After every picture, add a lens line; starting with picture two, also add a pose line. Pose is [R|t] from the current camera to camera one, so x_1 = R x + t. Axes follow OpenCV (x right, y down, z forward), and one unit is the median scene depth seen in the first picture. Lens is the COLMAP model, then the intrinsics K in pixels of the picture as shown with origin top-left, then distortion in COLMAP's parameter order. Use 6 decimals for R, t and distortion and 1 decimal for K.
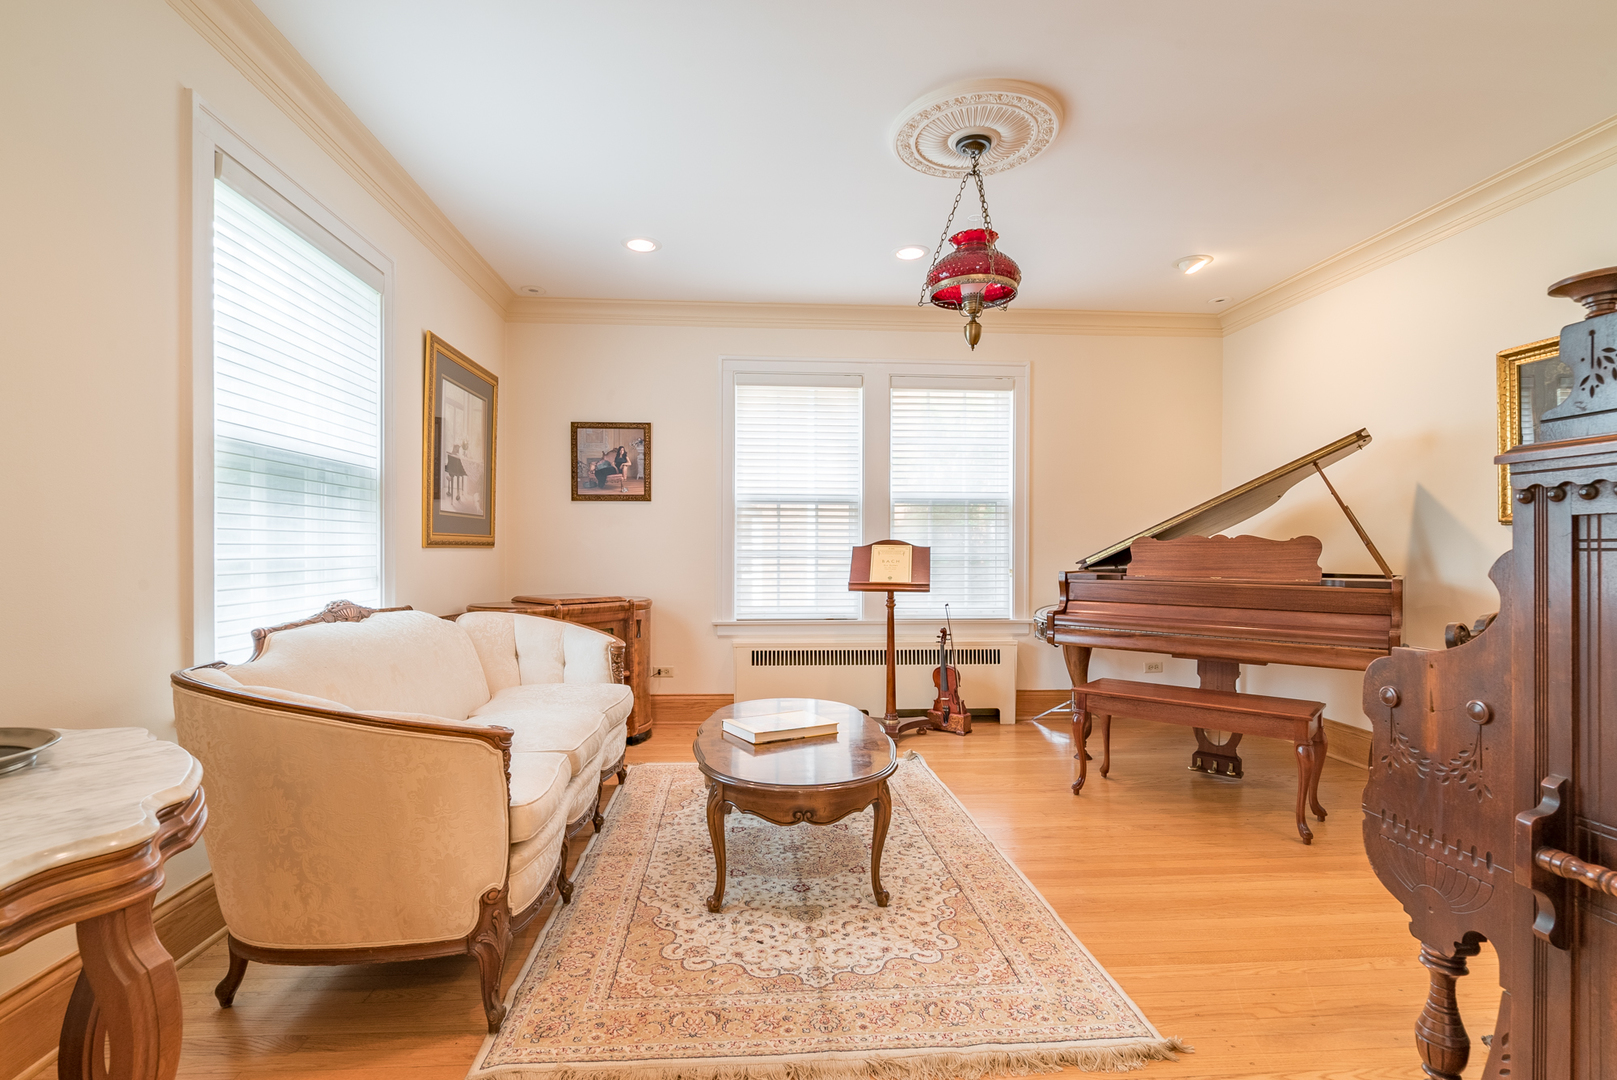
lens RADIAL K [[763.6, 0, 801.4], [0, 763.6, 546.8], [0, 0, 1]] dist [-0.003345, 0.000096]
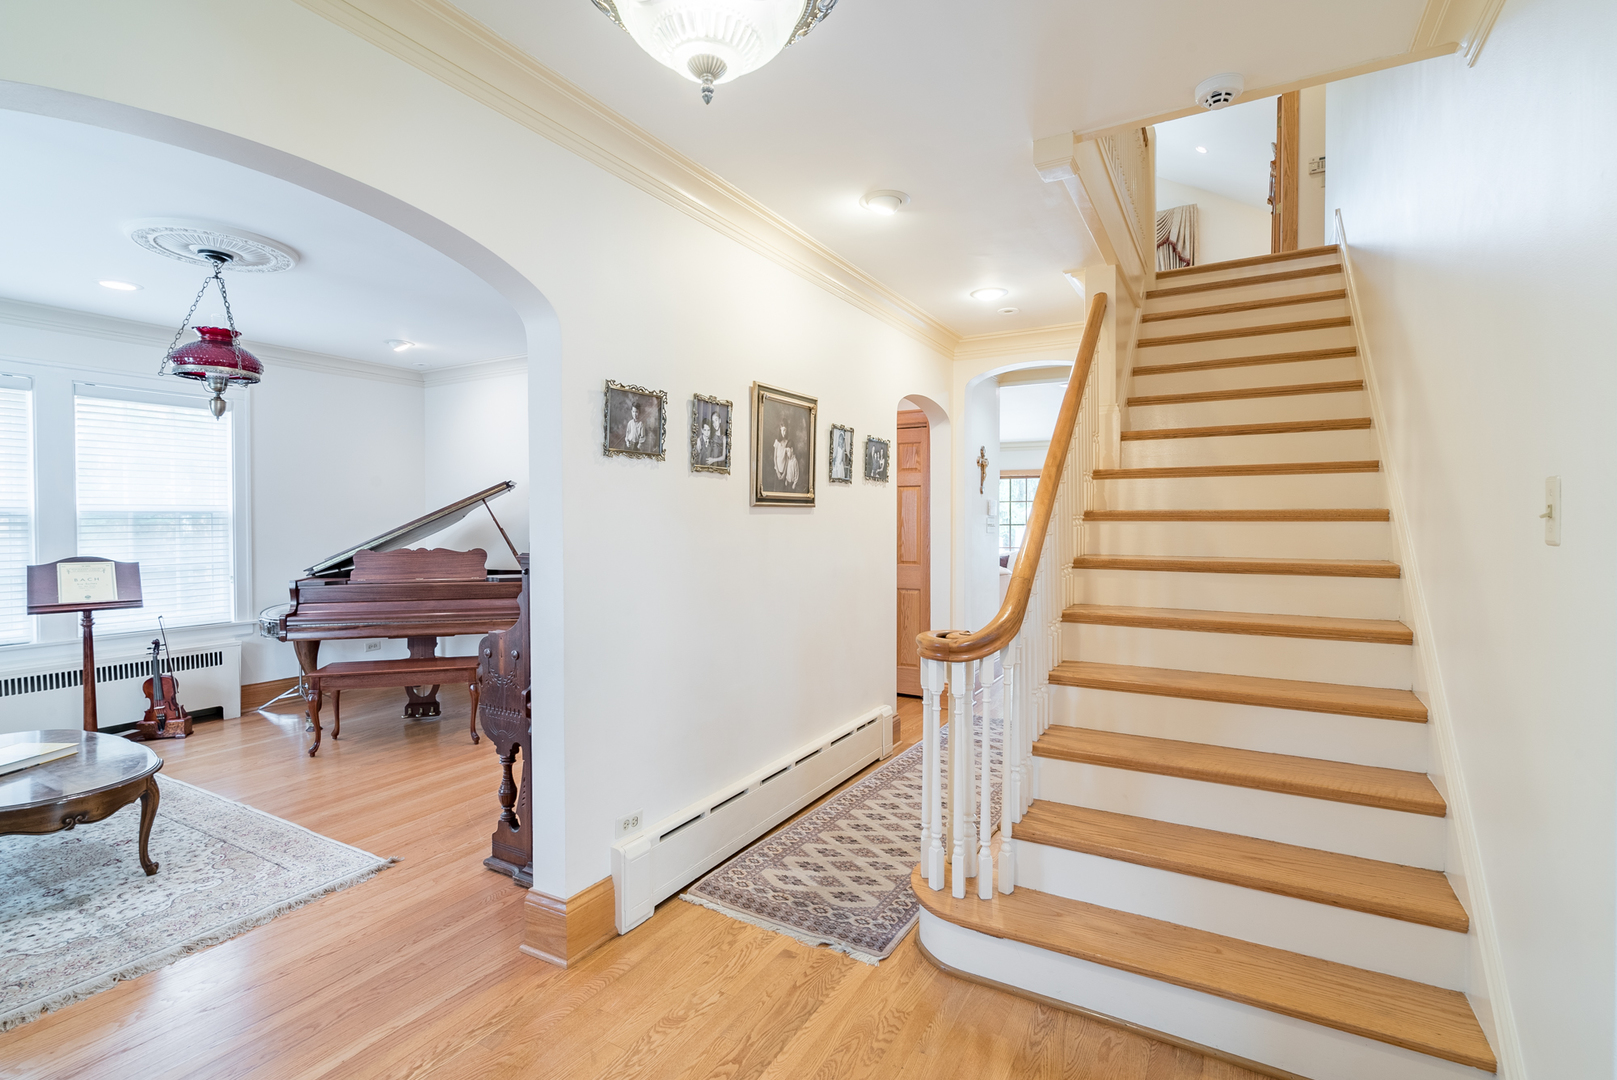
lens RADIAL K [[742.1, 0, 820.3], [0, 742.1, 532.9], [0, 0, 1]] dist [-0.000407, 0.000628]
pose [[0.555941, -0.023008, 0.830903, -0.177193], [0.001355, 0.999641, 0.026773, -0.076893], [-0.831221, -0.013758, 0.555772, -0.365686]]
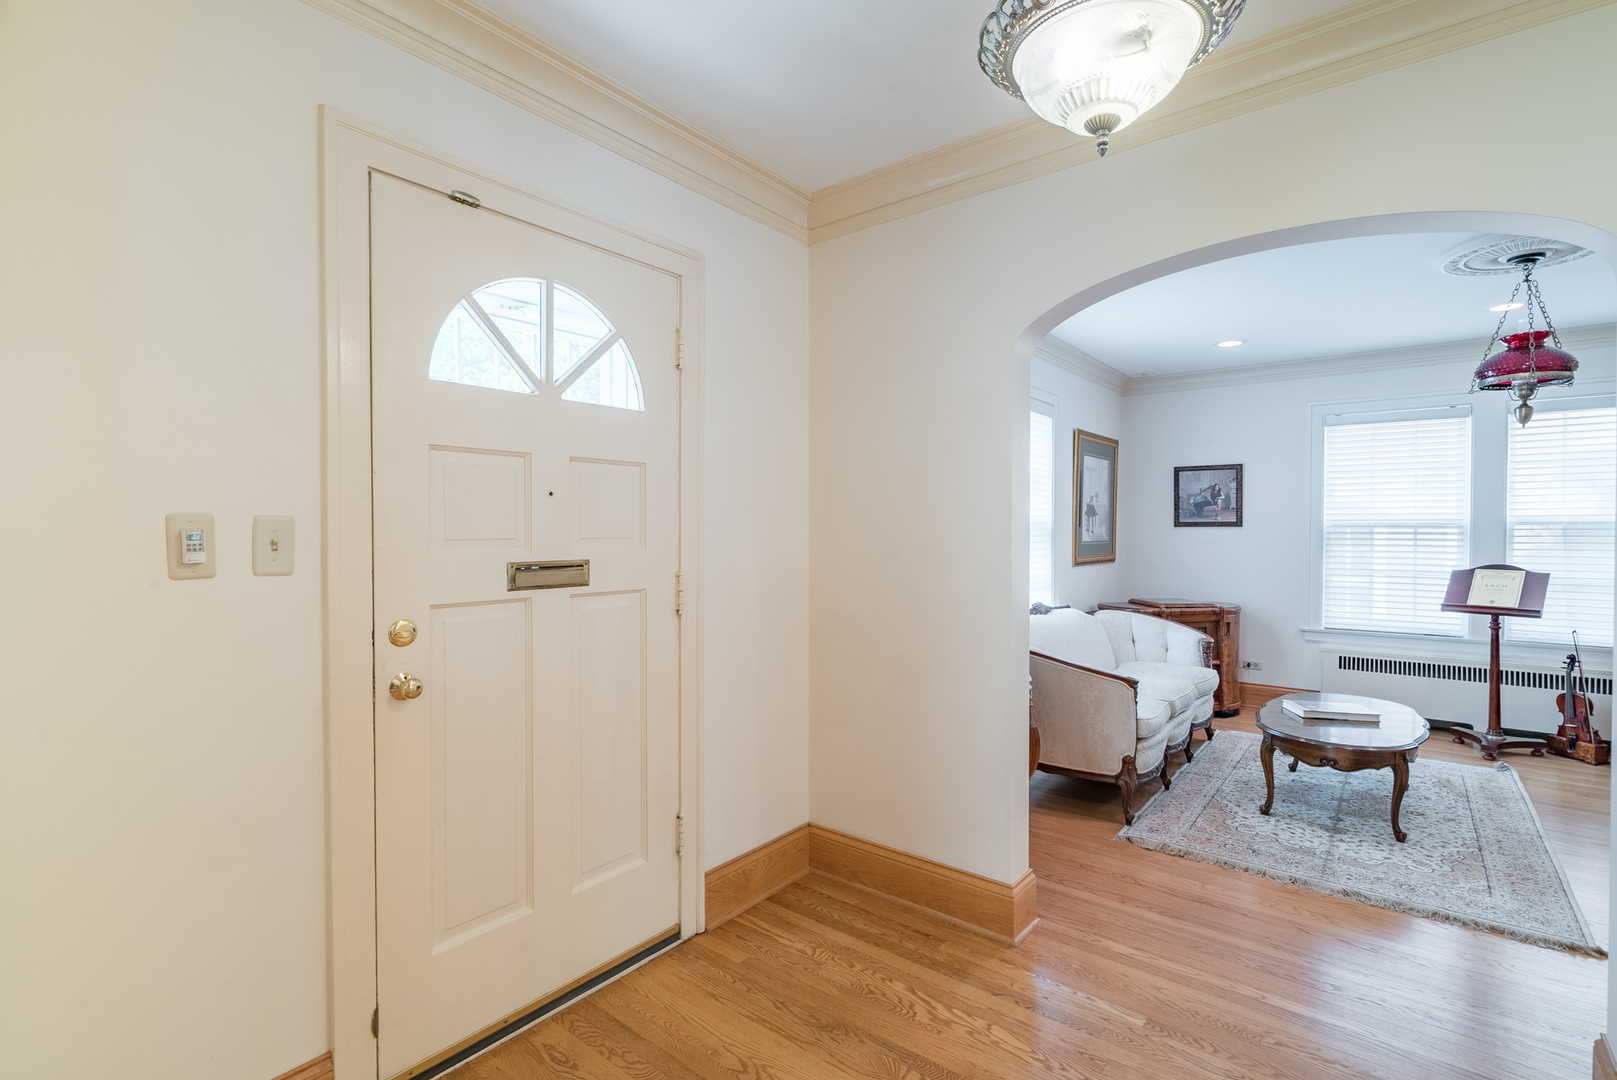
lens RADIAL K [[763.6, 0, 801.4], [0, 763.6, 546.8], [0, 0, 1]] dist [-0.003345, 0.000096]
pose [[0.731749, 0.013900, -0.681433, 0.155326], [0.002980, 0.999717, 0.023592, -0.073819], [0.681568, -0.019294, 0.731500, -0.495878]]
